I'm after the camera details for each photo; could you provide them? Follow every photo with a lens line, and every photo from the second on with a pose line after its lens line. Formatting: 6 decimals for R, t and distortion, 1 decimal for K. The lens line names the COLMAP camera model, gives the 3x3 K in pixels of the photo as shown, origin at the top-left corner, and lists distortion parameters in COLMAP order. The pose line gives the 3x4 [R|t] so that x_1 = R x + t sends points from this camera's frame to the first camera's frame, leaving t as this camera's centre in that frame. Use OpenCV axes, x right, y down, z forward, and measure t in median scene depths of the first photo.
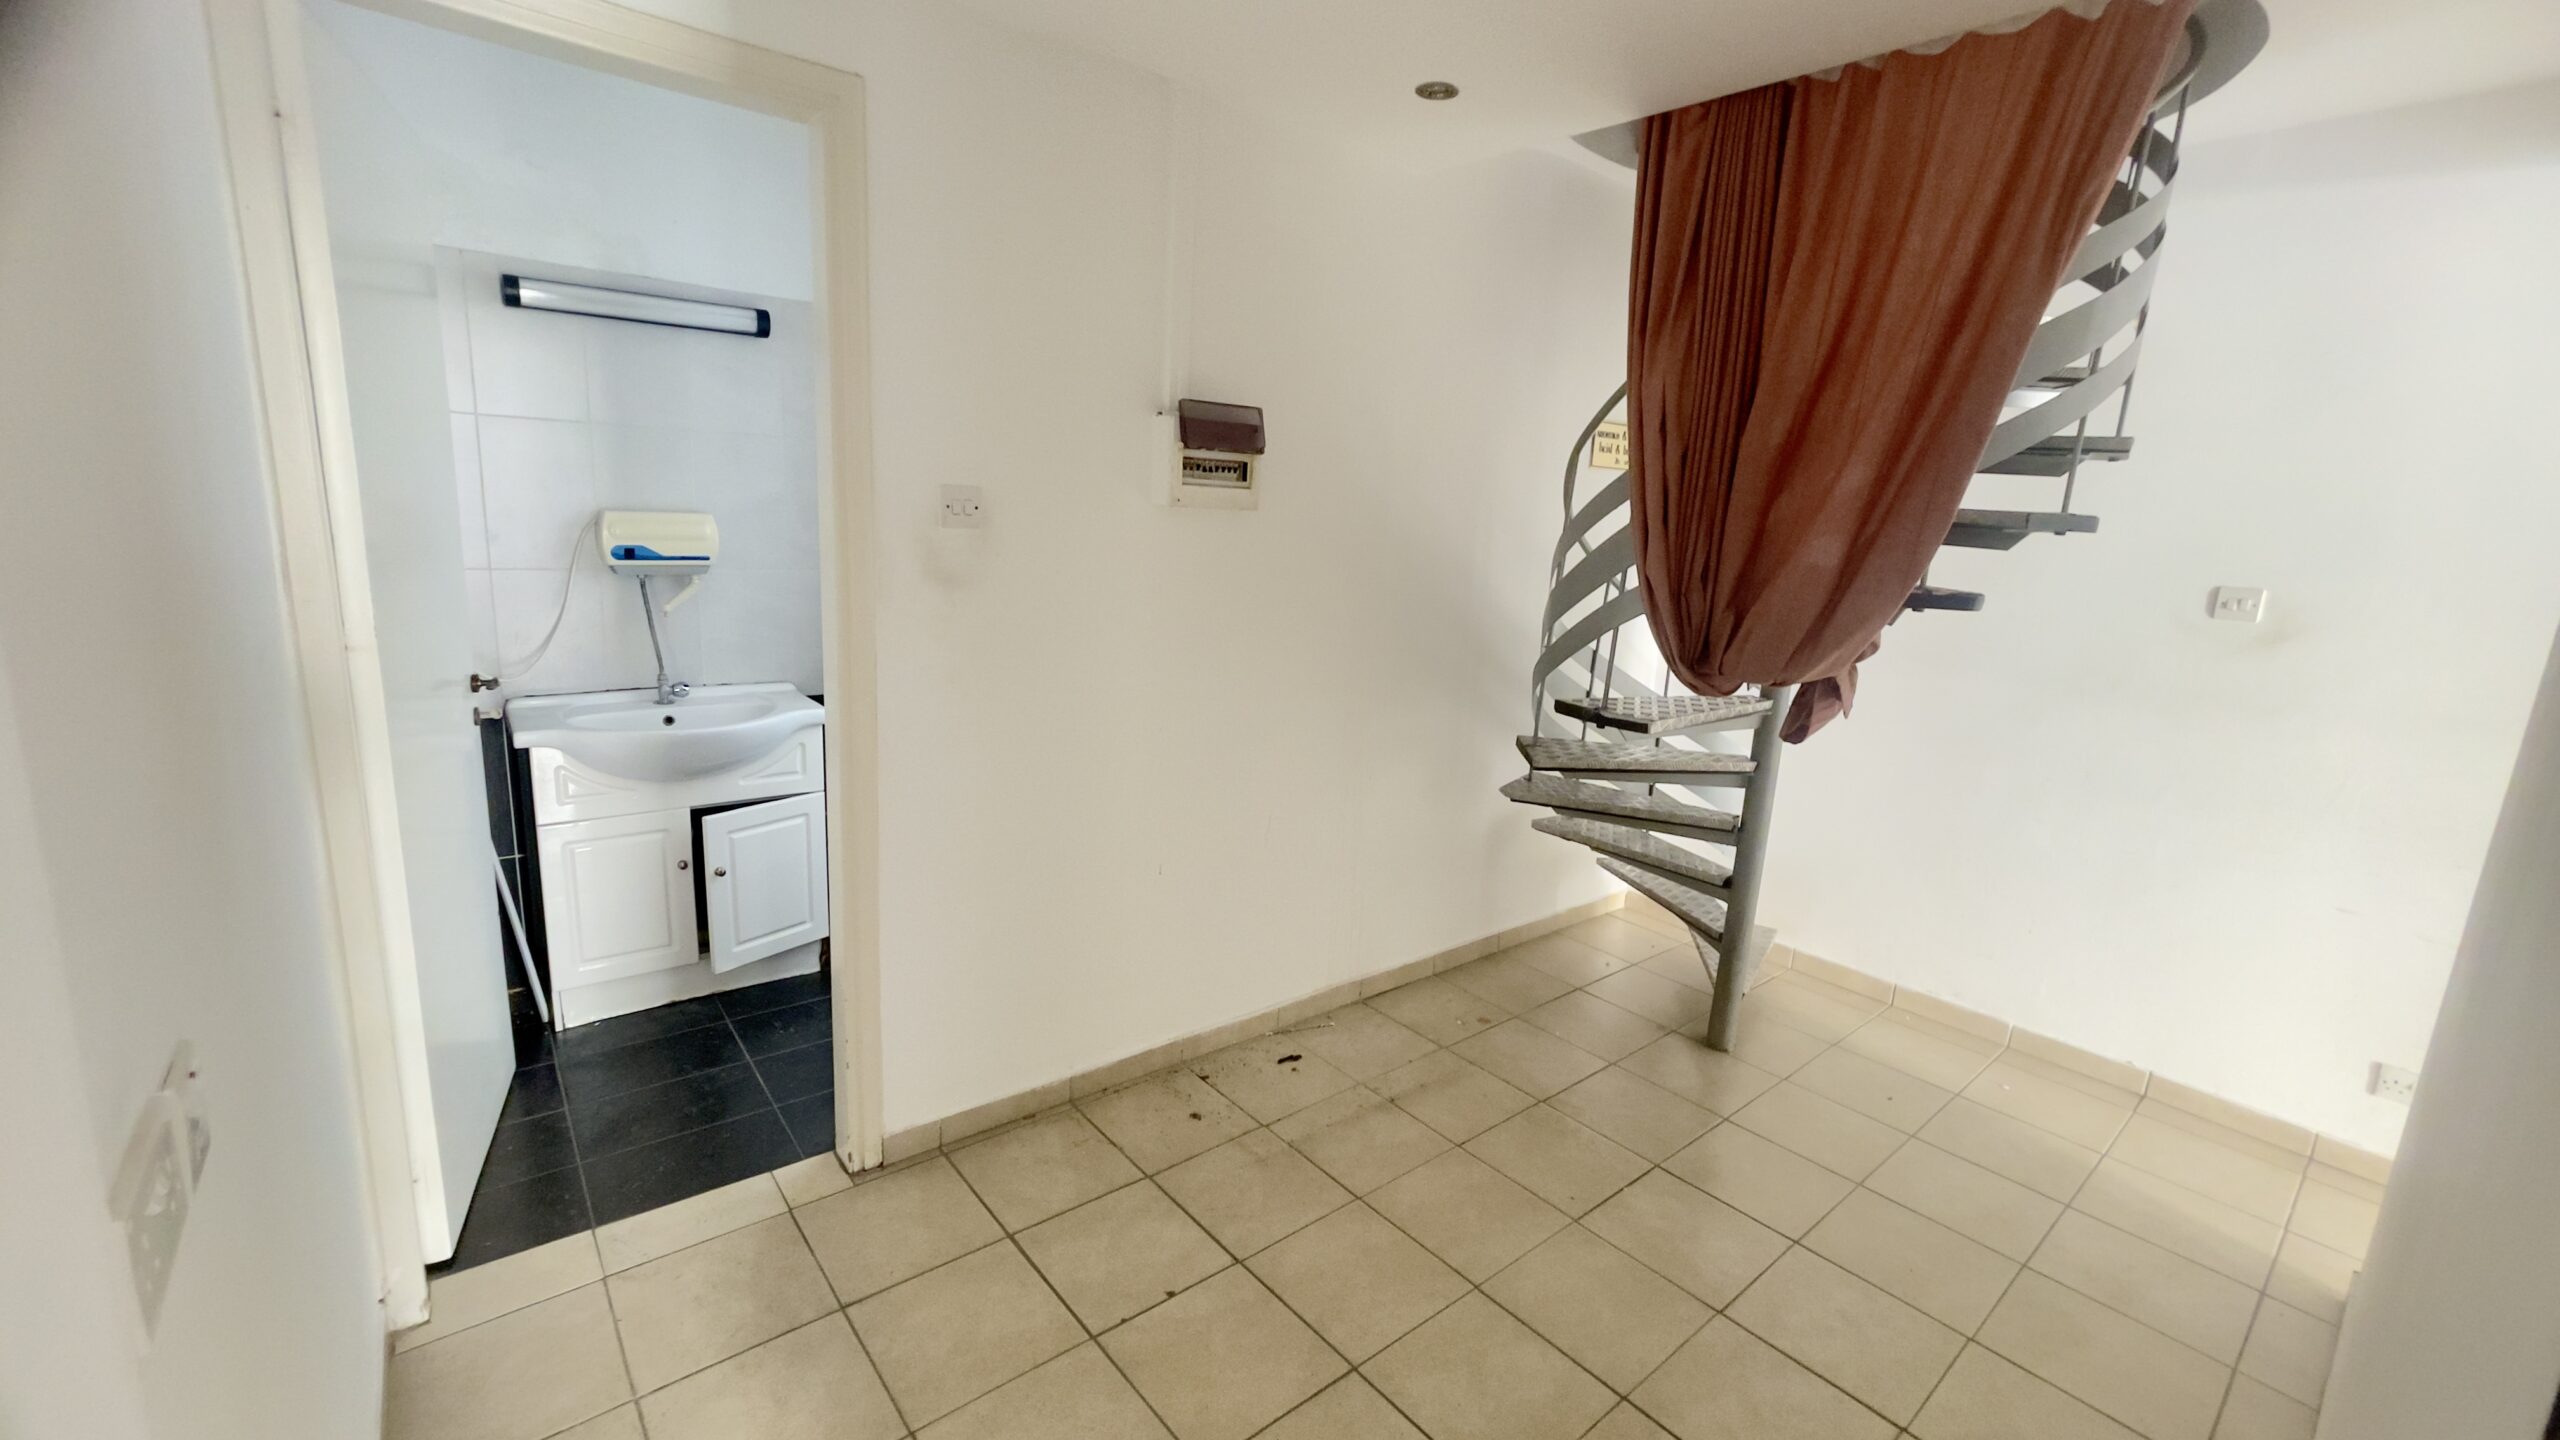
lens RADIAL K [[1044.3, 0, 1280.0], [0, 1044.3, 720.0], [0, 0, 1]] dist [-0.000804, -0.000048]
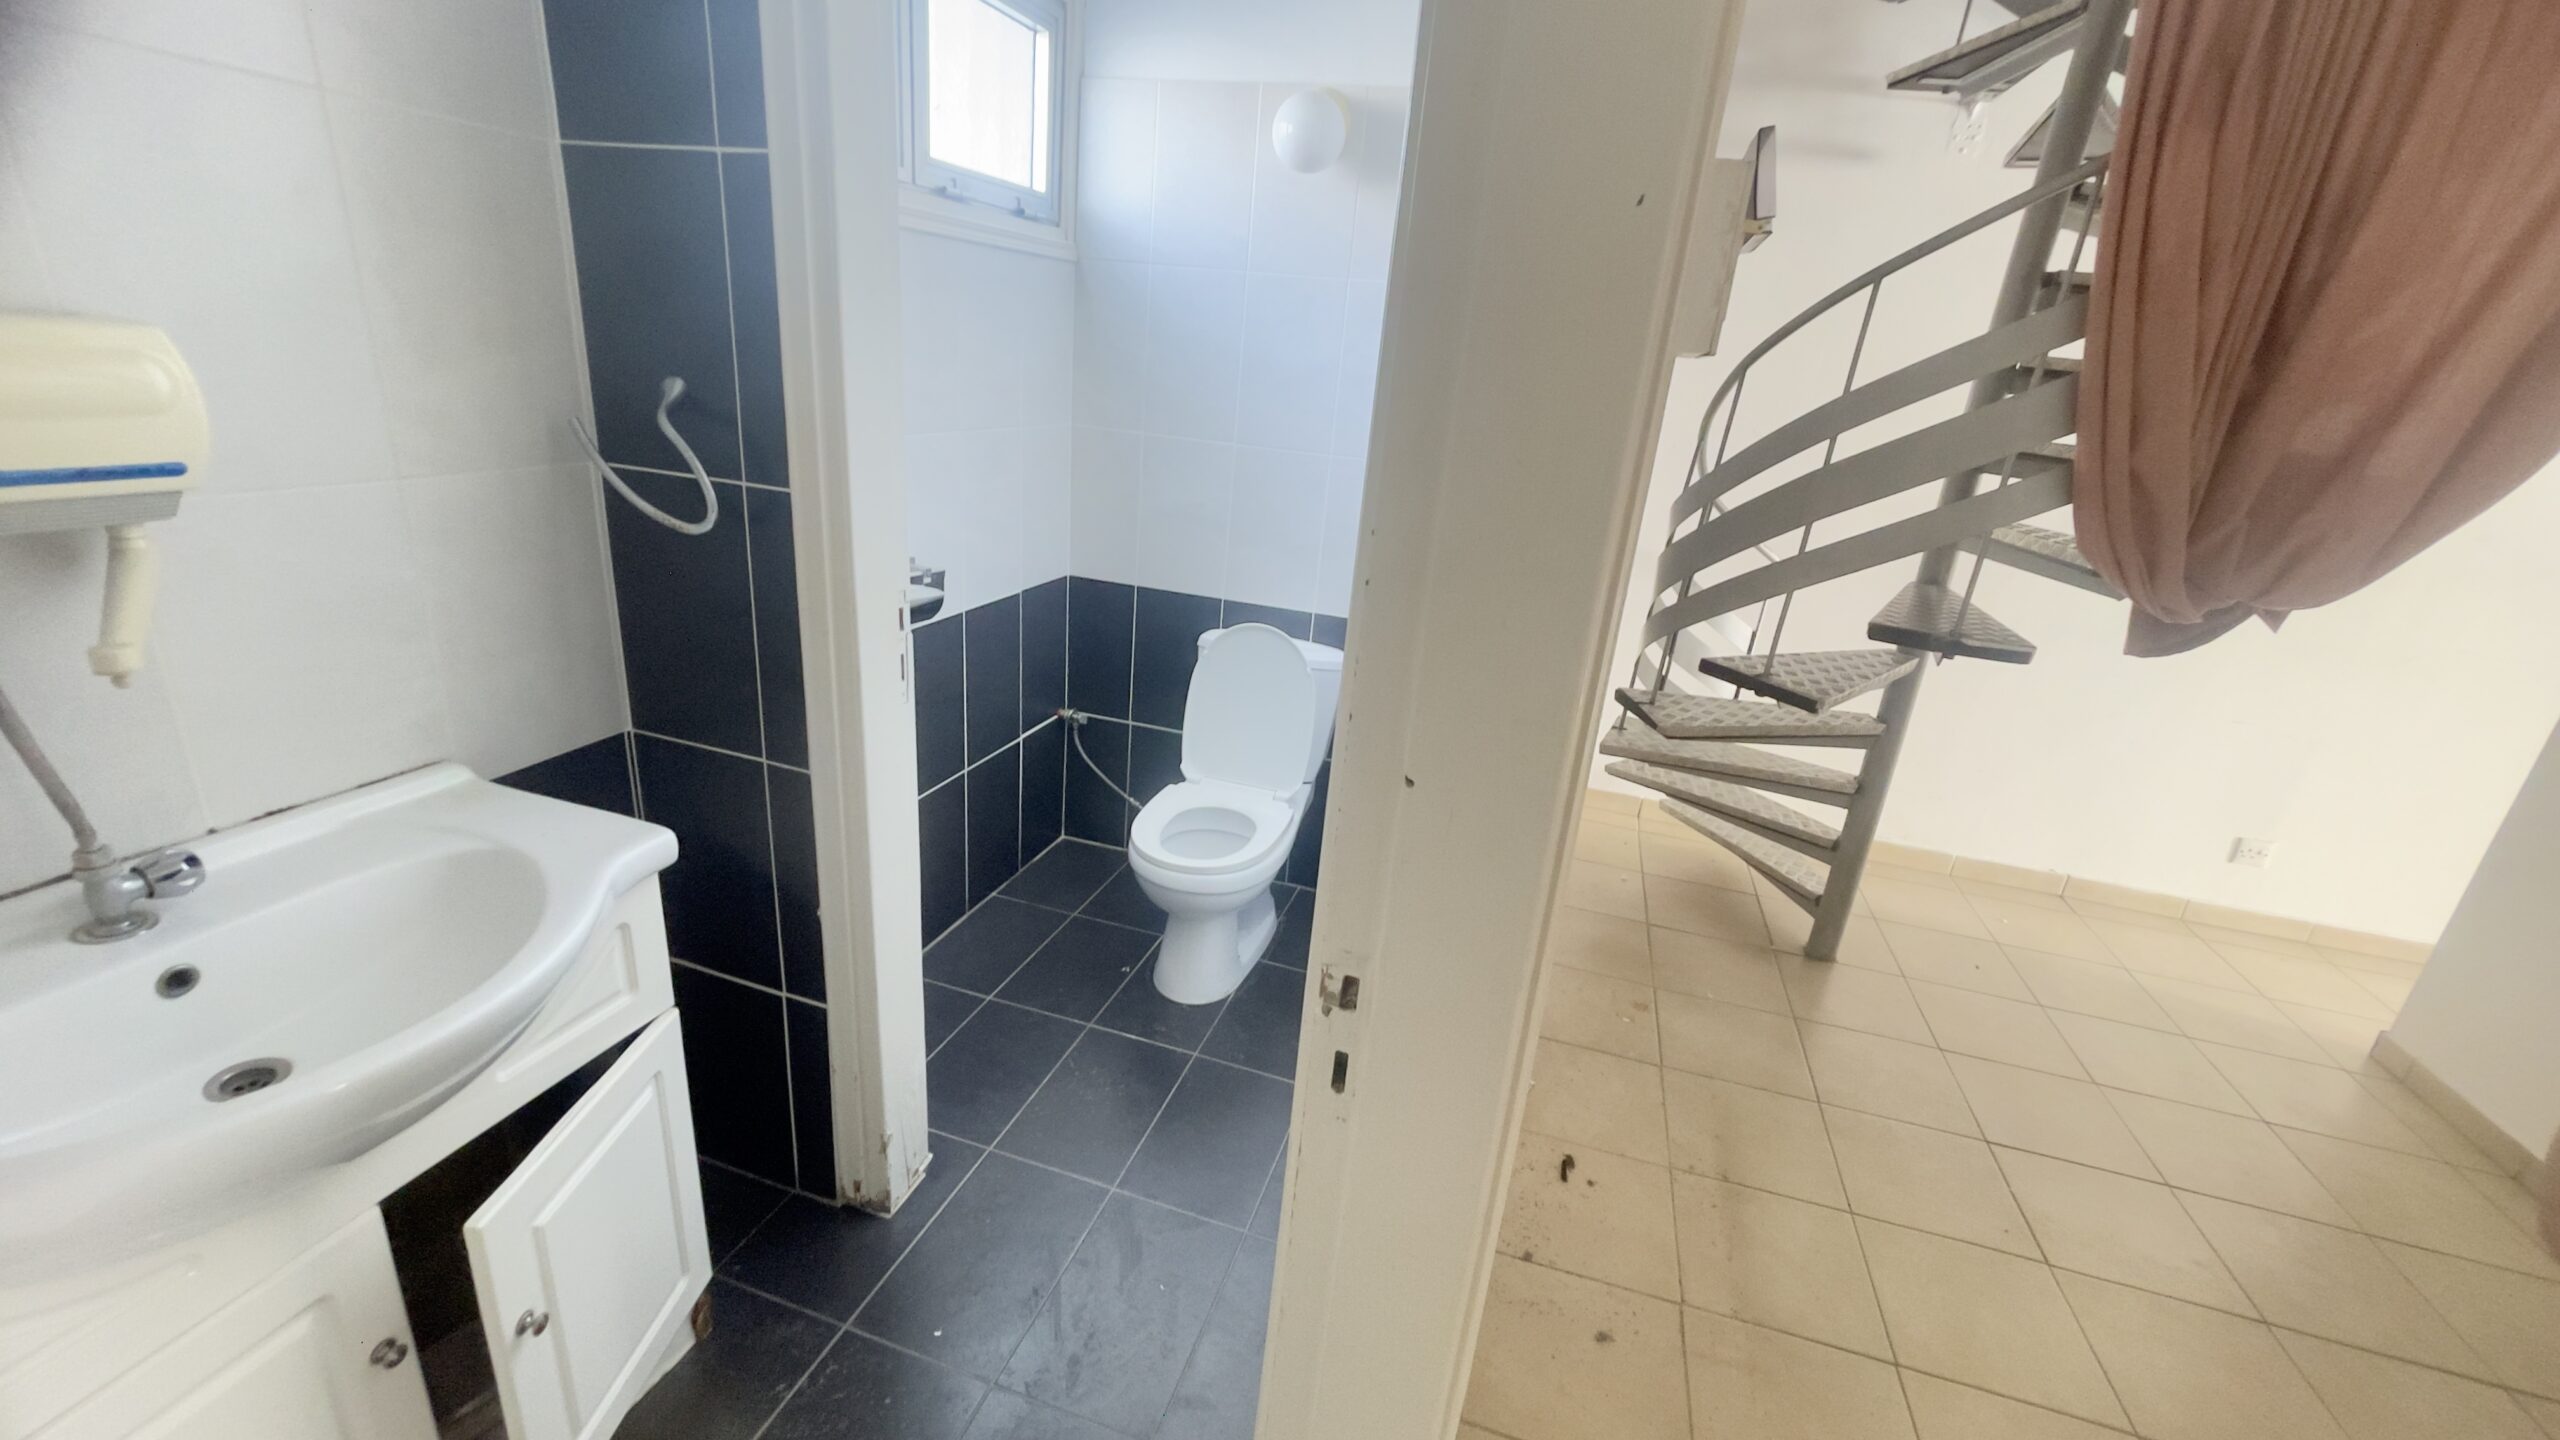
lens RADIAL K [[1044.3, 0, 1280.0], [0, 1044.3, 720.0], [0, 0, 1]] dist [-0.000804, -0.000048]
pose [[0.827691, -0.172069, 0.534154, -0.468911], [0.067268, 0.975391, 0.209972, -0.129823], [-0.557138, -0.137861, 0.818896, 0.557216]]
